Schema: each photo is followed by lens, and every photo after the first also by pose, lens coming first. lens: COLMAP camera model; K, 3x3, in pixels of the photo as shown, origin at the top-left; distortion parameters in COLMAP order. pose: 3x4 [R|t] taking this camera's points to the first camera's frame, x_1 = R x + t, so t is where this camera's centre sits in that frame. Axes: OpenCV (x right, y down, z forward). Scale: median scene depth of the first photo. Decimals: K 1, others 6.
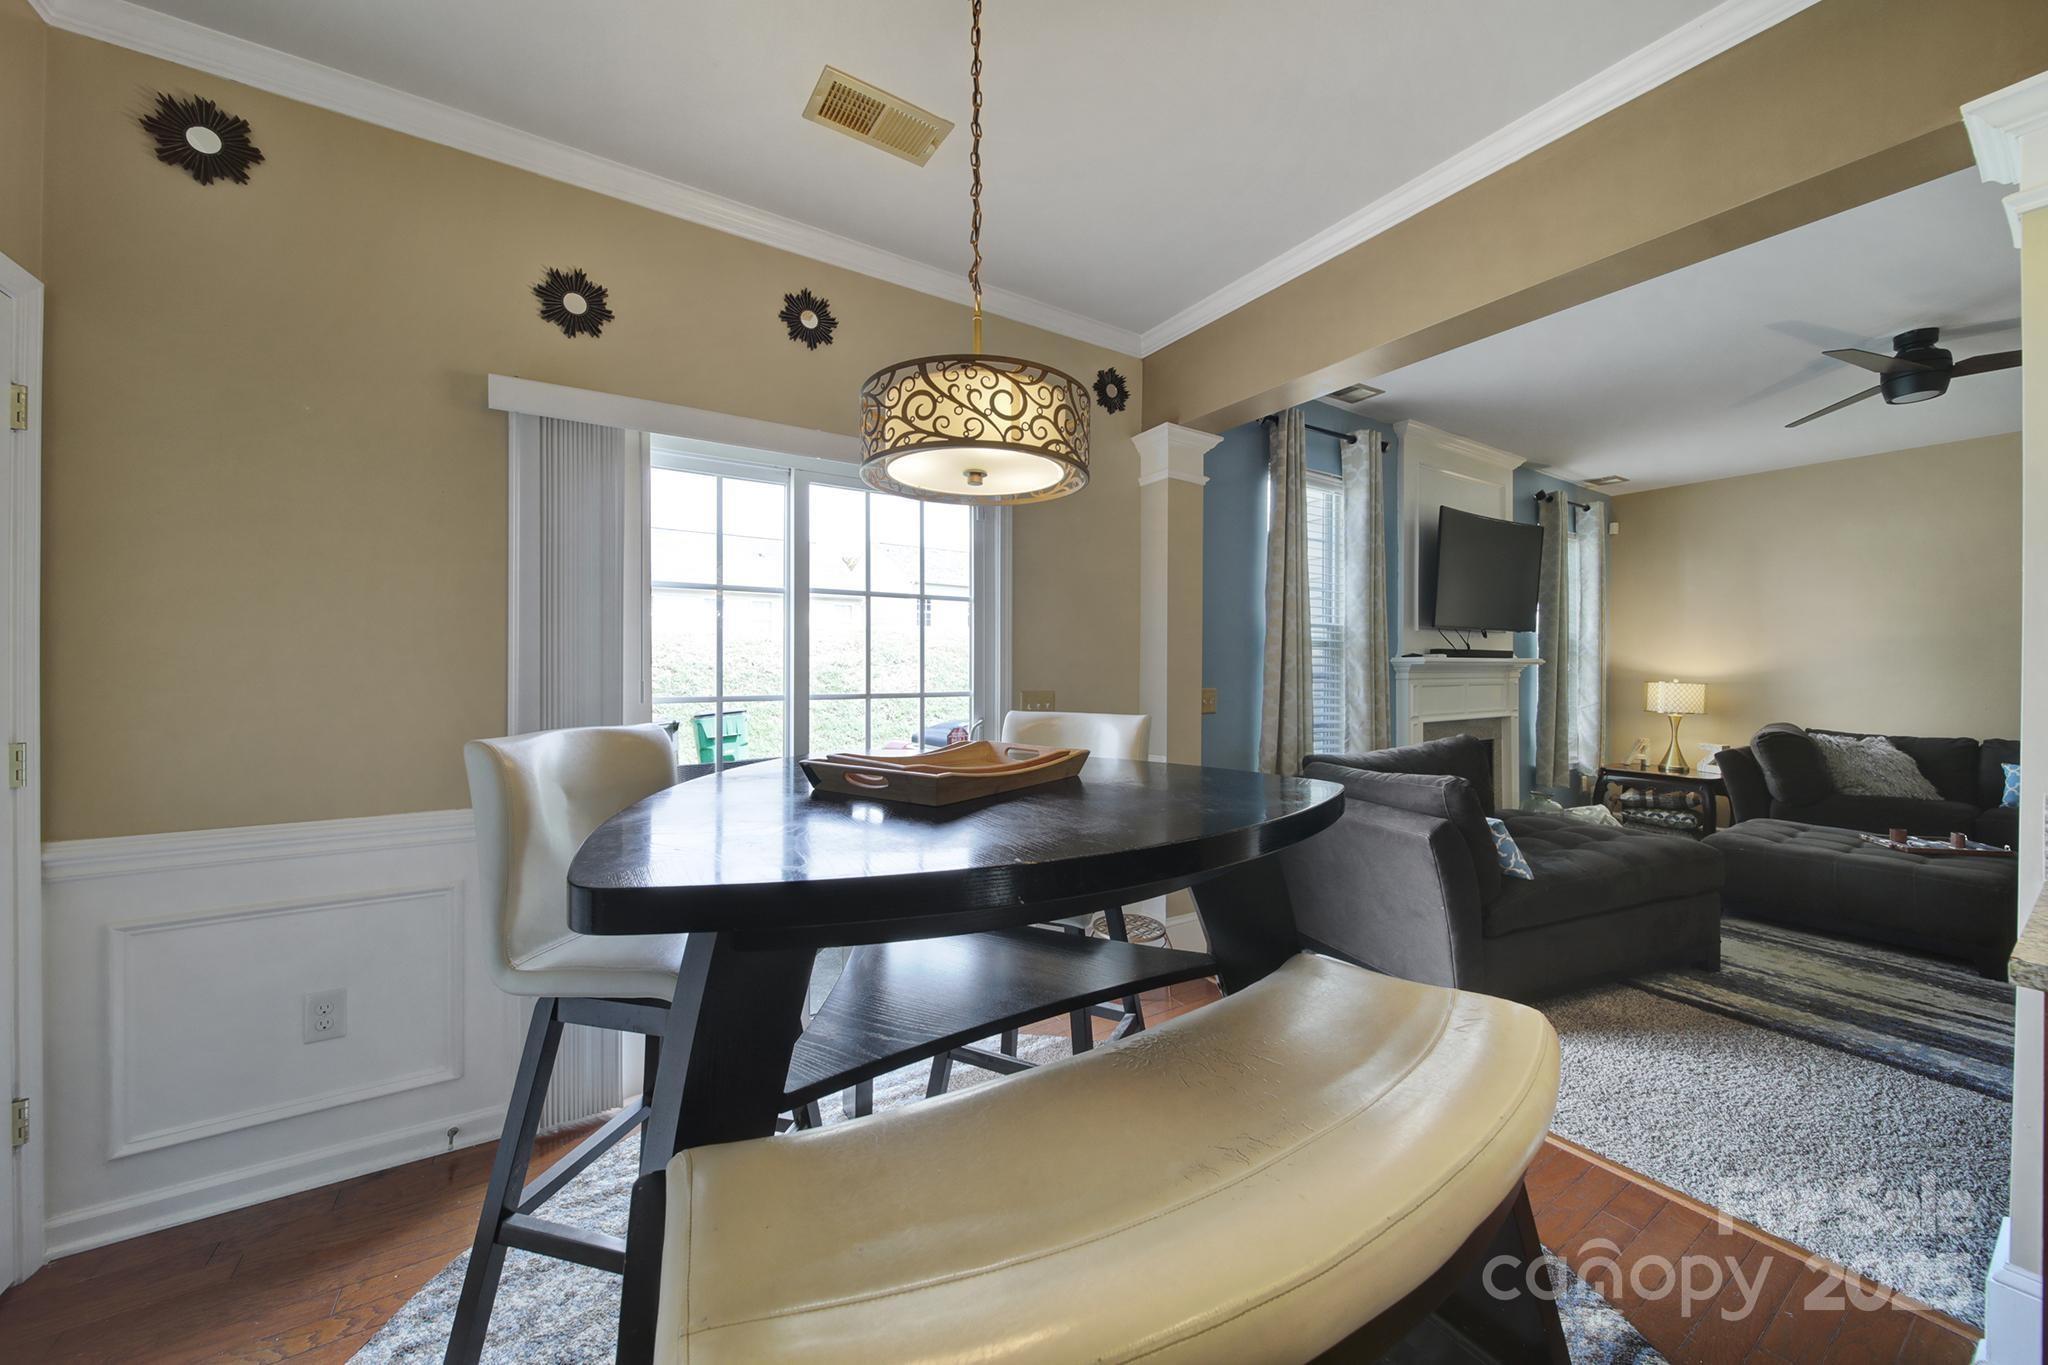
lens RADIAL K [[723.0, 0, 1024.4], [0, 723.0, 661.6], [0, 0, 1]] dist [-0.001294, -0.001036]
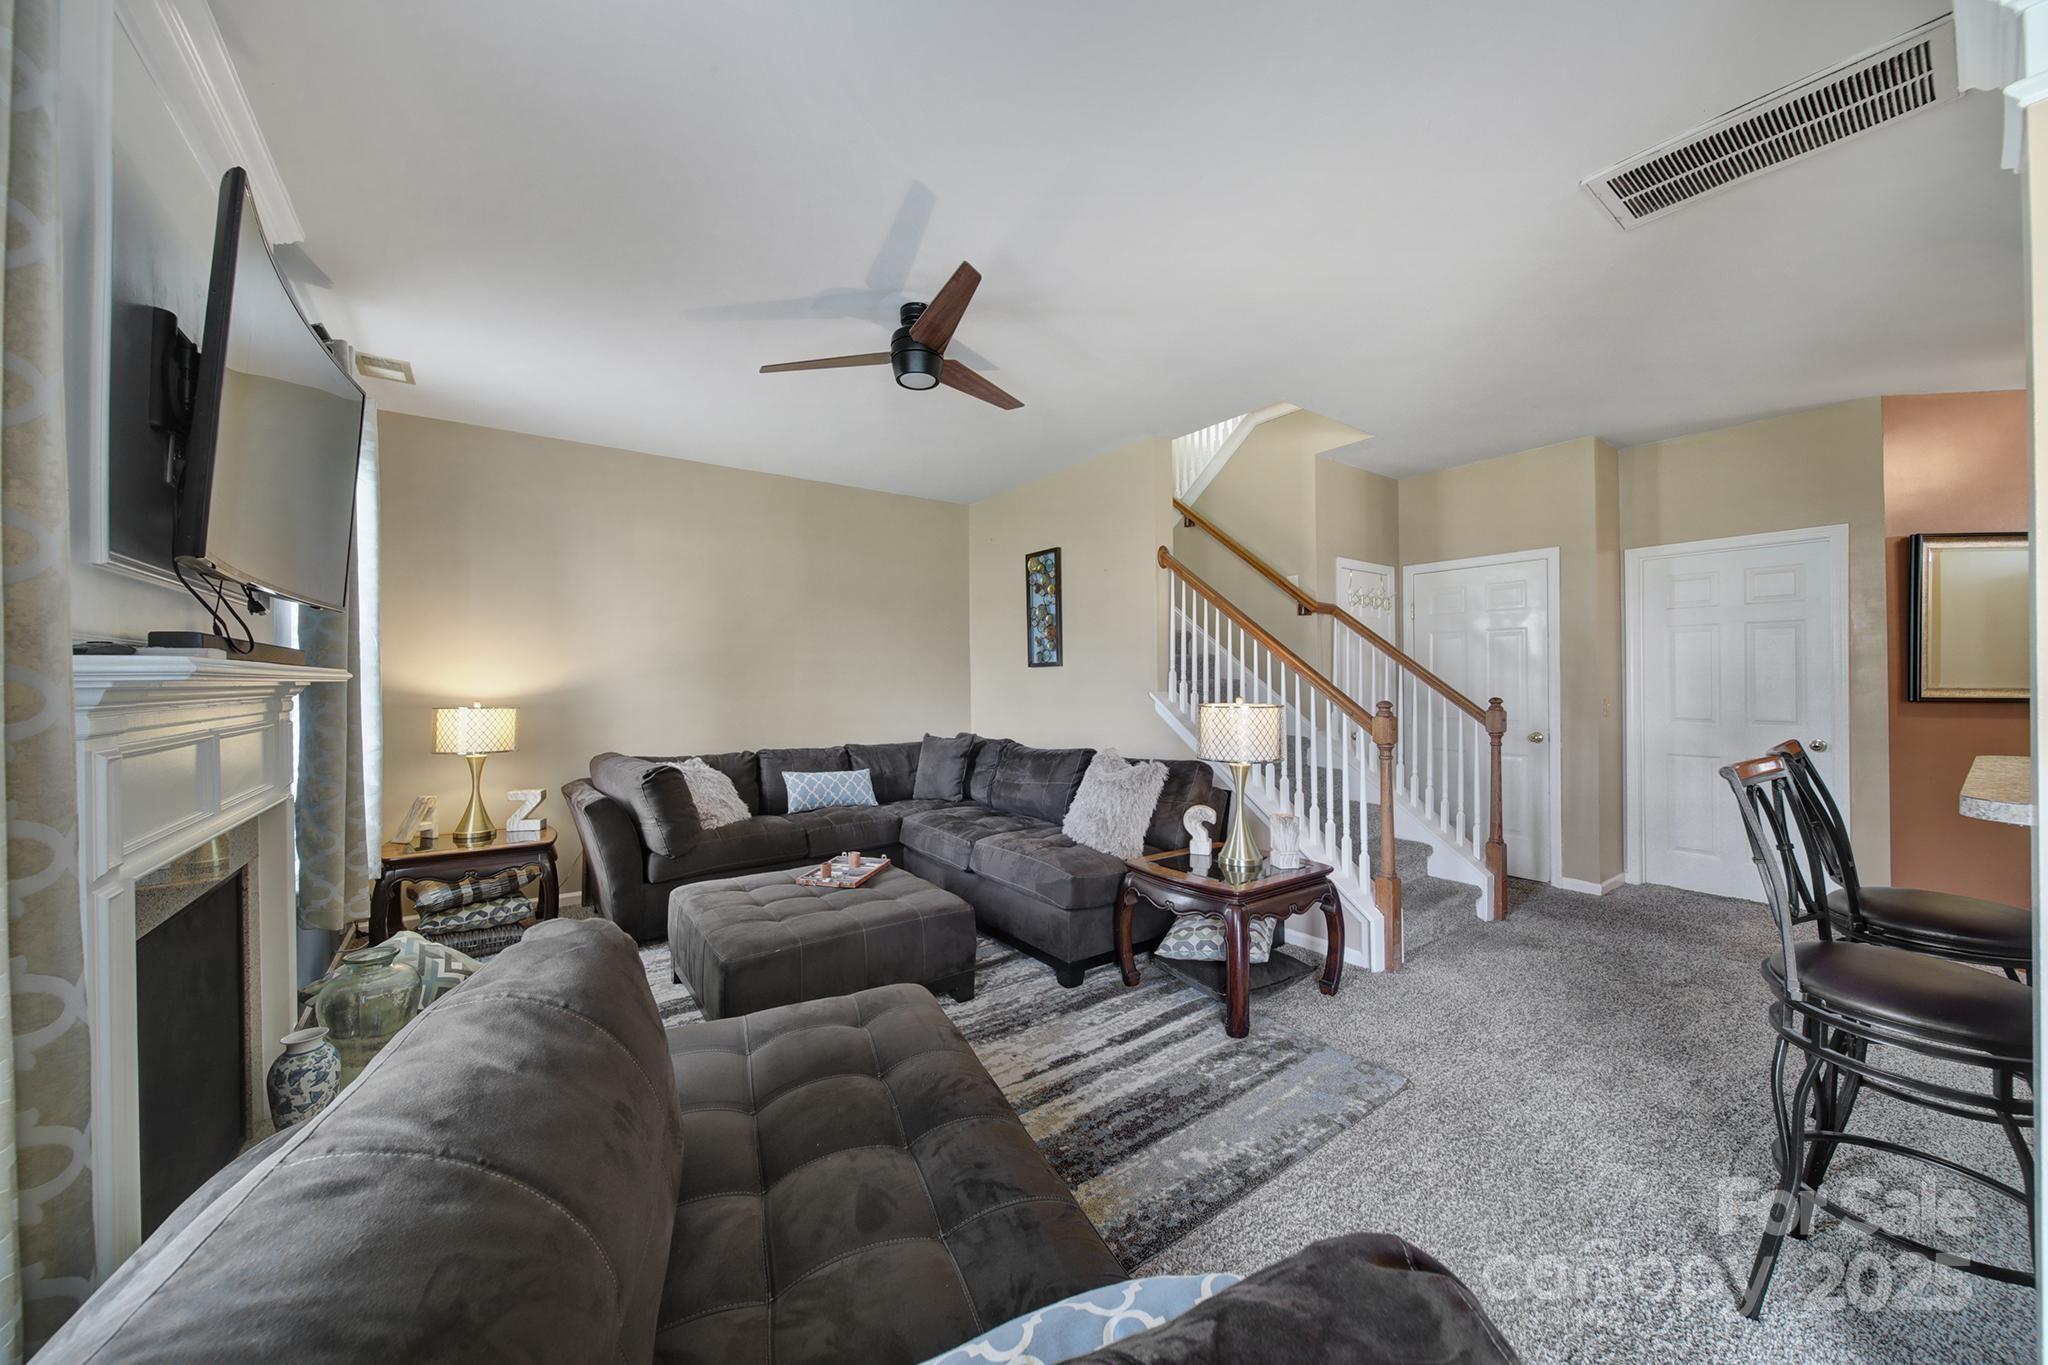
lens RADIAL K [[723.0, 0, 1023.8], [0, 723.0, 676.6], [0, 0, 1]] dist [-0.001294, -0.001036]
pose [[-0.059275, 0.003265, 0.998236, 0.247323], [-0.001393, 0.999993, -0.003353, 0.001506], [-0.998241, -0.001590, -0.059270, 0.680280]]
